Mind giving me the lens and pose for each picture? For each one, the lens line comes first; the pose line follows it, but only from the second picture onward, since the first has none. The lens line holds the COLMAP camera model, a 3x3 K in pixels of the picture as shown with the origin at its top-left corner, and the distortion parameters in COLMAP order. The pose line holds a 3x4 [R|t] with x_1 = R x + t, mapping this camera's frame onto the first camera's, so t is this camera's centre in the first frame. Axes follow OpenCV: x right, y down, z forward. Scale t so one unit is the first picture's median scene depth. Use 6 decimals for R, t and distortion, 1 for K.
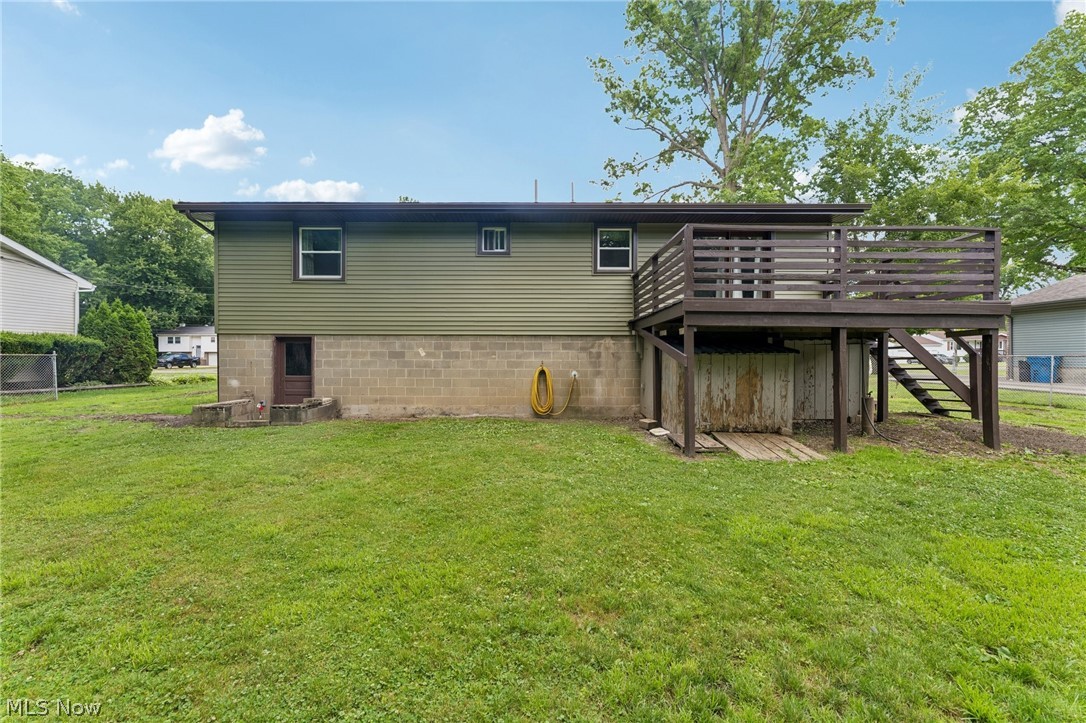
lens RADIAL K [[439.0, 0, 540.4], [0, 439.0, 358.8], [0, 0, 1]] dist [-0.004236, 0.000397]
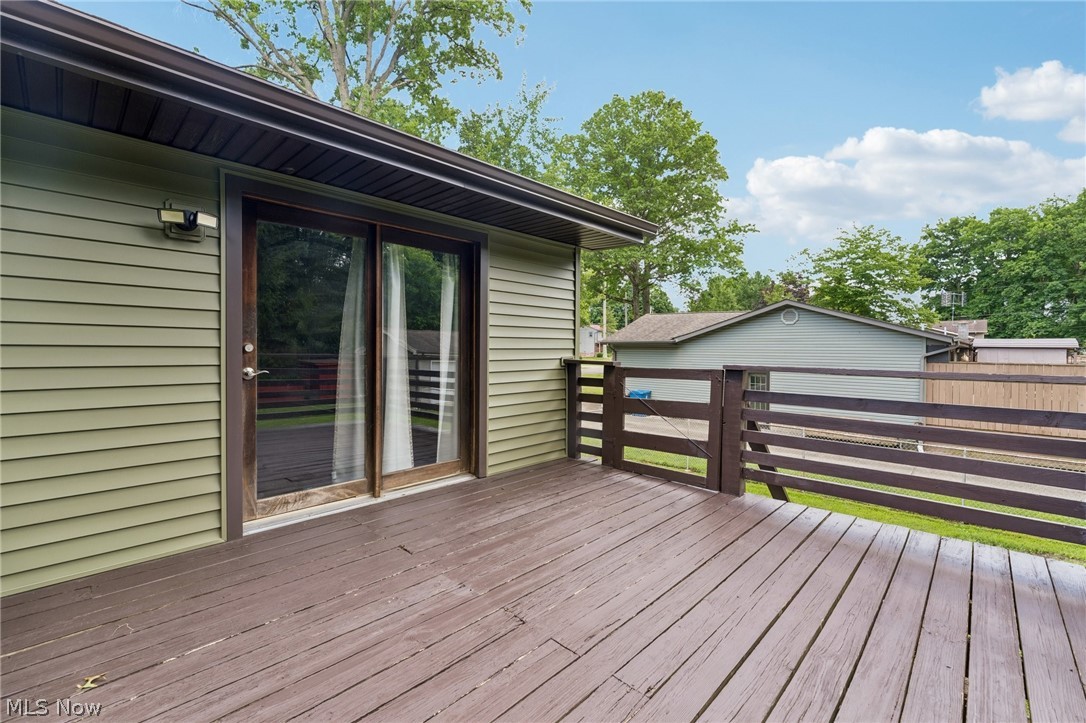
lens RADIAL K [[468.2, 0, 540.2], [0, 468.2, 355.7], [0, 0, 1]] dist [-0.000830, 0.000068]
pose [[0.693241, -0.009549, 0.720643, 0.250122], [-0.002455, 0.999875, 0.015611, -0.190490], [-0.720702, -0.012592, 0.693131, 0.657766]]
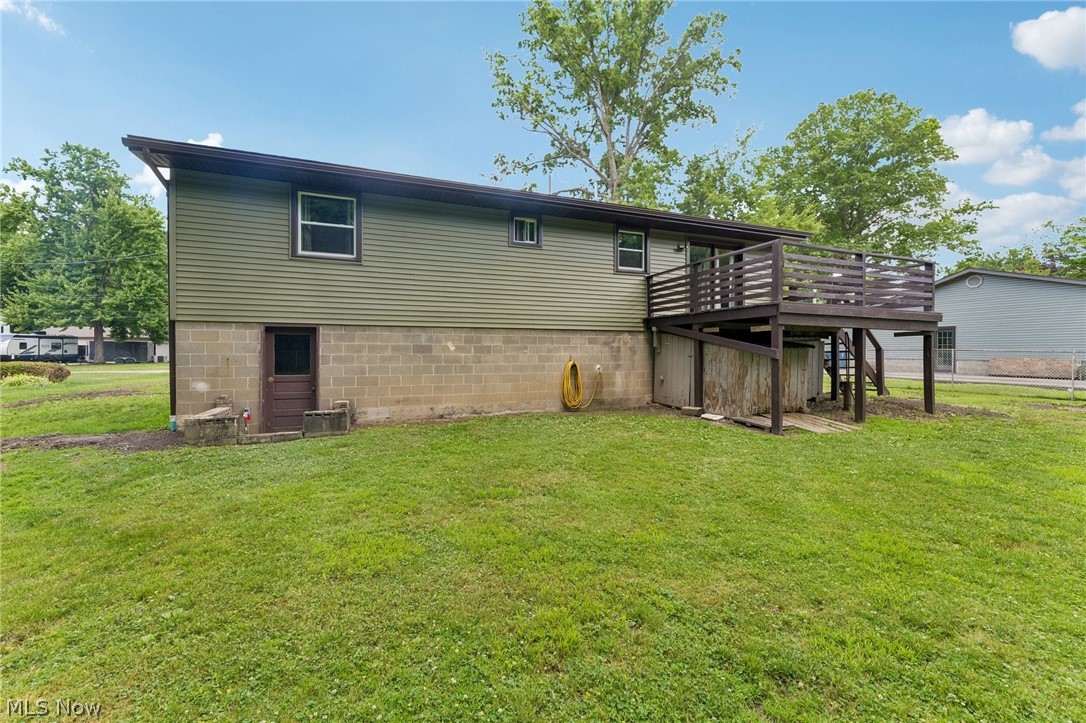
lens RADIAL K [[439.0, 0, 542.6], [0, 439.0, 354.3], [0, 0, 1]] dist [-0.004236, 0.000397]
pose [[0.928884, -0.004602, 0.370343, -0.430475], [0.003136, 0.999985, 0.004560, -0.001859], [-0.370358, -0.003074, 0.928884, 0.081822]]
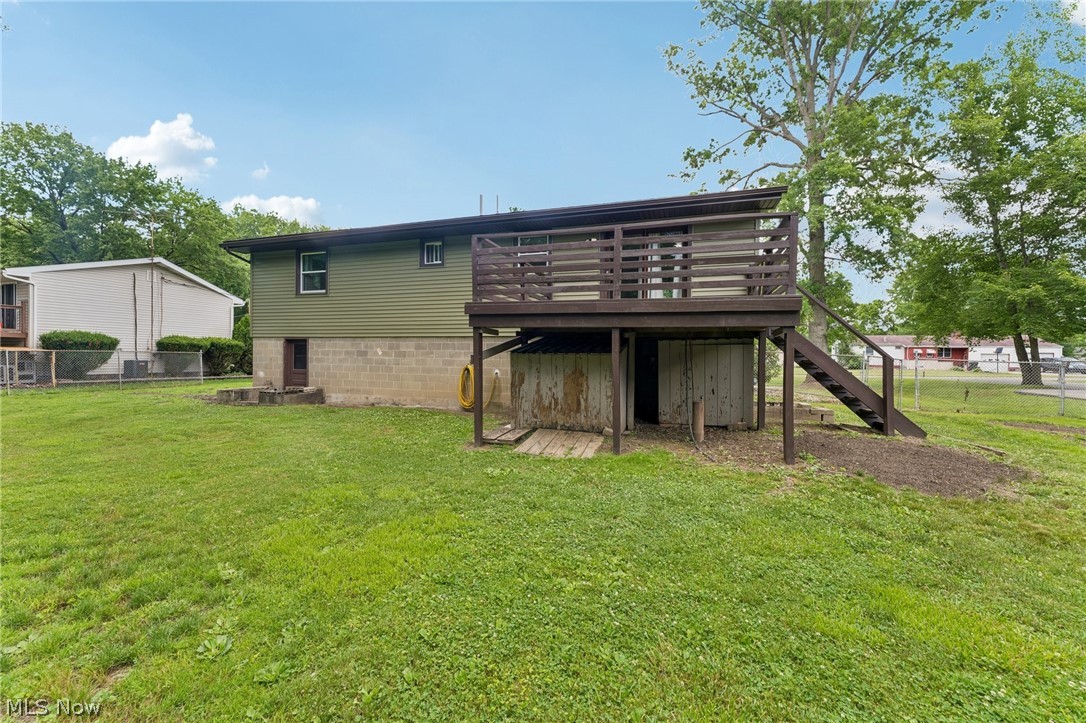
lens RADIAL K [[439.0, 0, 536.4], [0, 439.0, 362.8], [0, 0, 1]] dist [-0.004236, 0.000397]
pose [[0.948523, 0.013474, -0.316421, 0.513579], [-0.011668, 0.999903, 0.007602, 0.001873], [0.316493, -0.003519, 0.948588, 0.000917]]
